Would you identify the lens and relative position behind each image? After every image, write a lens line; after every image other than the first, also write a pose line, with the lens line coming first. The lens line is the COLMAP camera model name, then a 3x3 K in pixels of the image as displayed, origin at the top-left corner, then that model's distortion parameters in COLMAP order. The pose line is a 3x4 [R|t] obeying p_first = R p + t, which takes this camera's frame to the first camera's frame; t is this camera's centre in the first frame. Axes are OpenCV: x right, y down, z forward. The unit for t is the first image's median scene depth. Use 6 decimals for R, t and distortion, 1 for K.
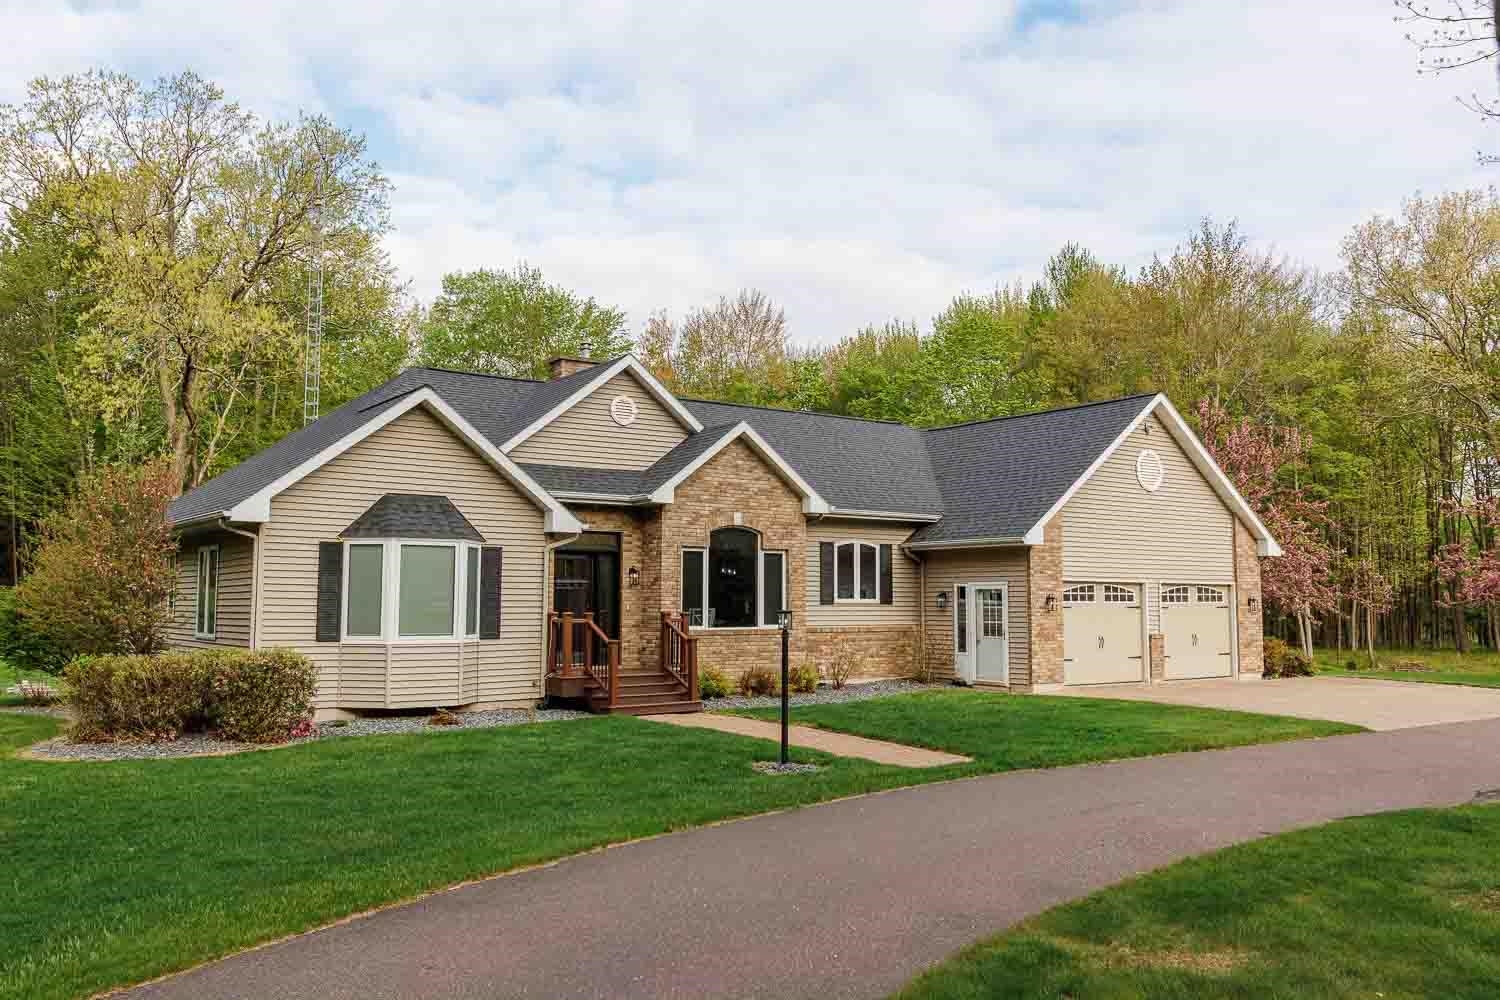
lens RADIAL K [[1205.0, 0, 746.9], [0, 1205.0, 497.0], [0, 0, 1]] dist [0.008809, -0.003551]
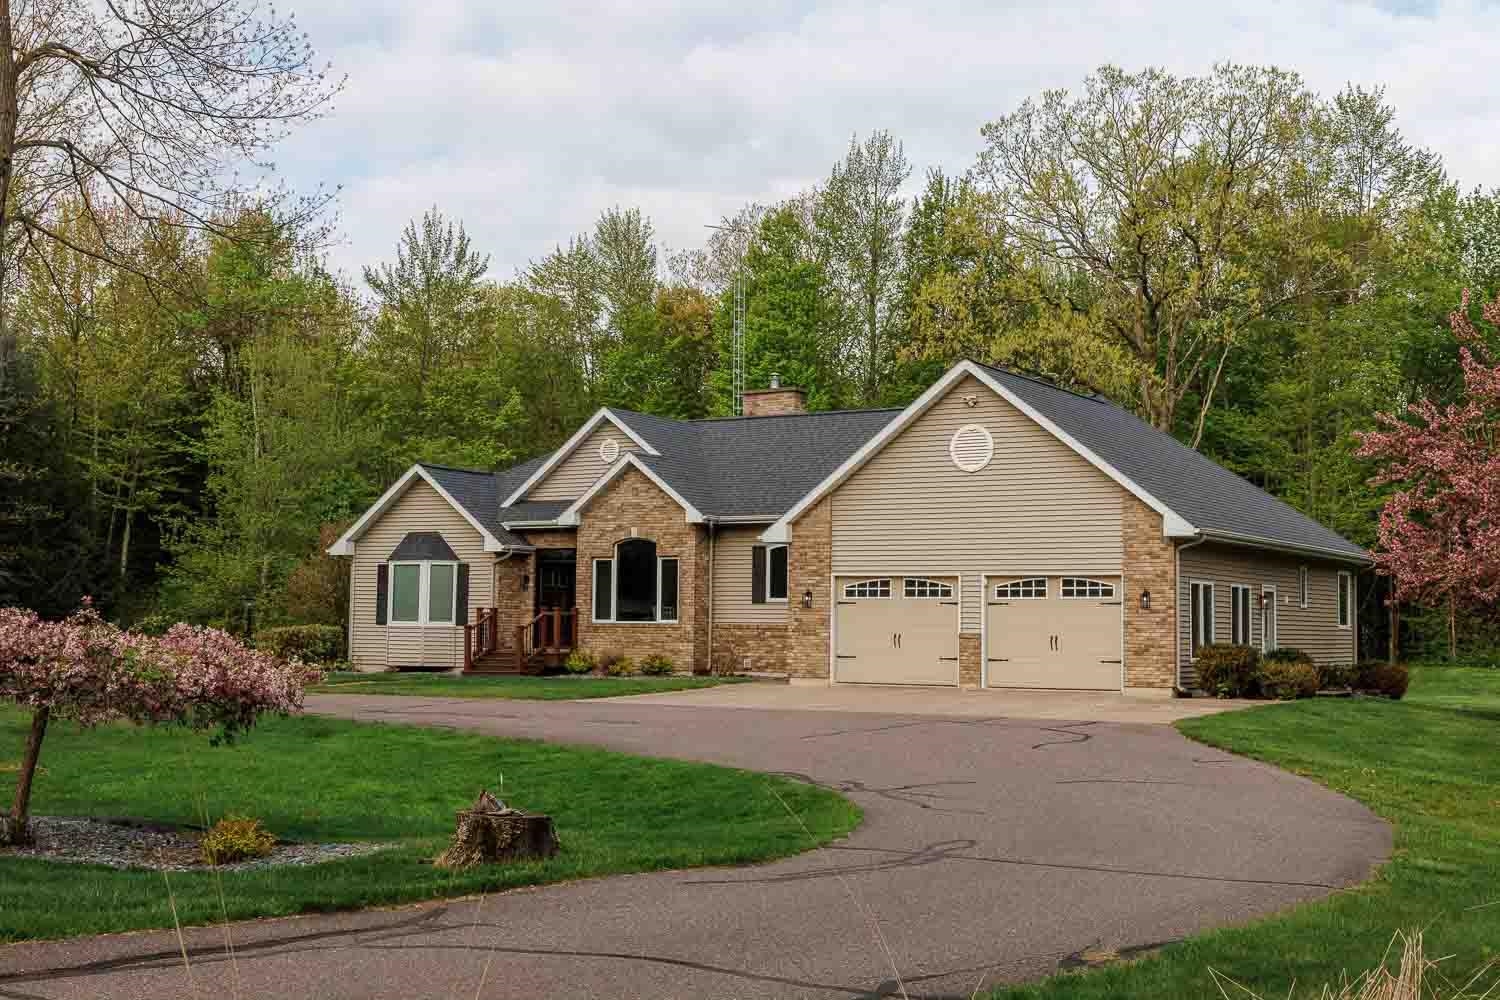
lens RADIAL K [[1851.6, 0, 750.4], [0, 1851.6, 500.0], [0, 0, 1]] dist [0.001118, 0.000000]
pose [[0.388460, -0.062499, -0.919344, 1.590344], [0.070872, 0.996768, -0.037816, 0.058280], [0.918736, -0.050466, 0.391634, 0.339519]]
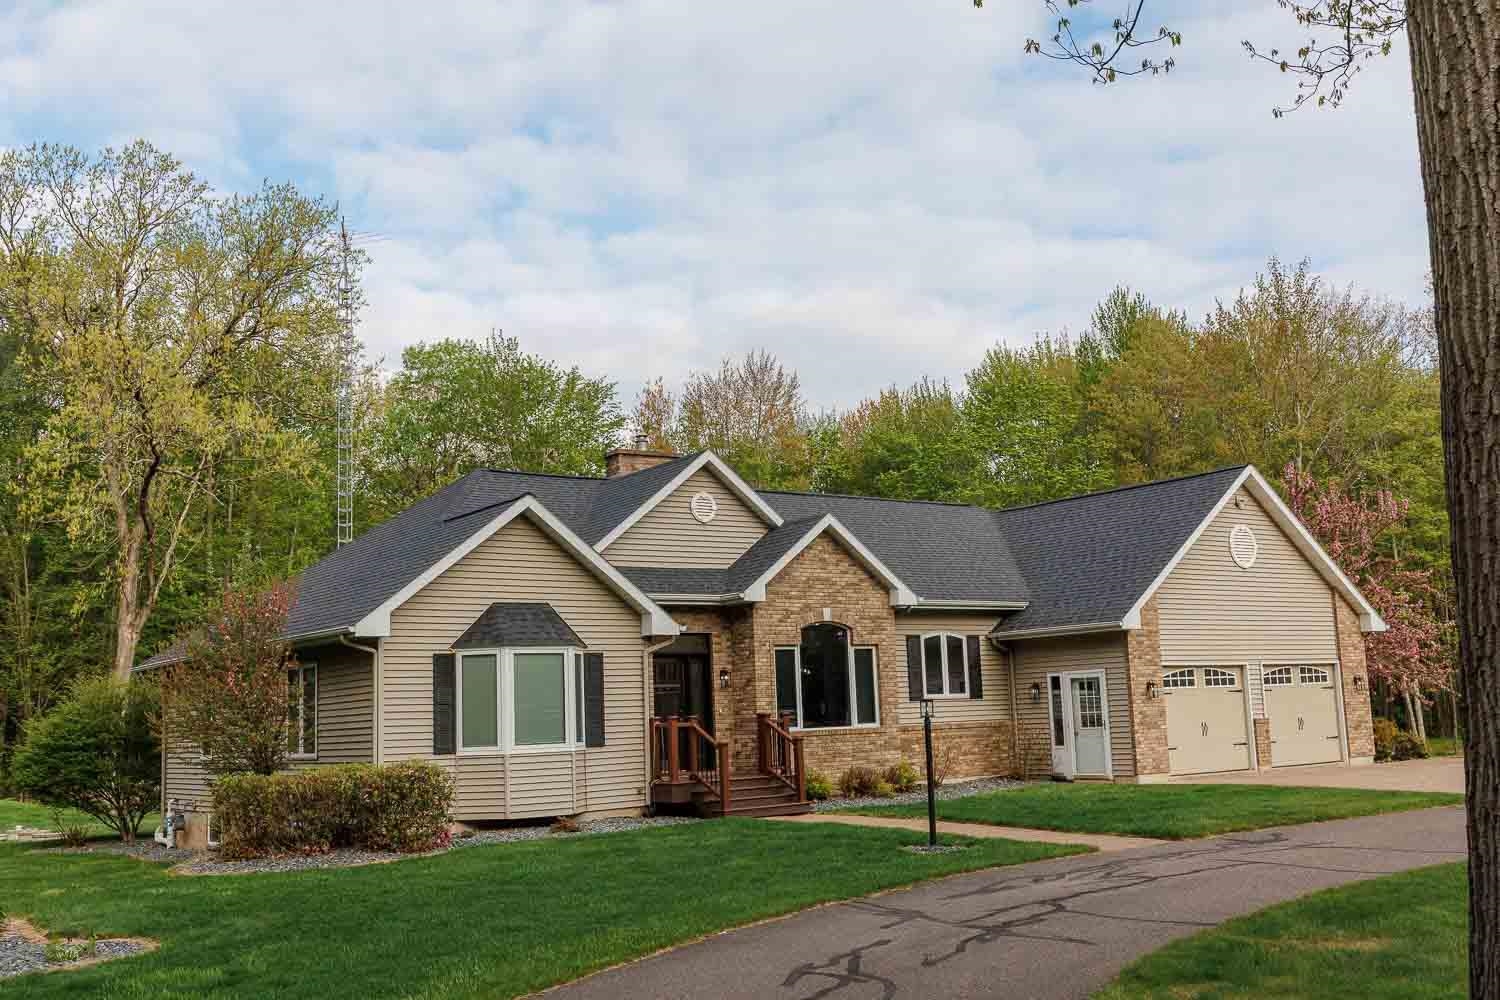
lens RADIAL K [[1464.1, 0, 752.2], [0, 1464.1, 504.6], [0, 0, 1]] dist [0.007393, 0.000000]
pose [[0.999083, -0.039397, 0.016748, -0.075856], [0.040295, 0.997551, -0.057173, -0.004639], [-0.014455, 0.057796, 0.998224, -0.160629]]
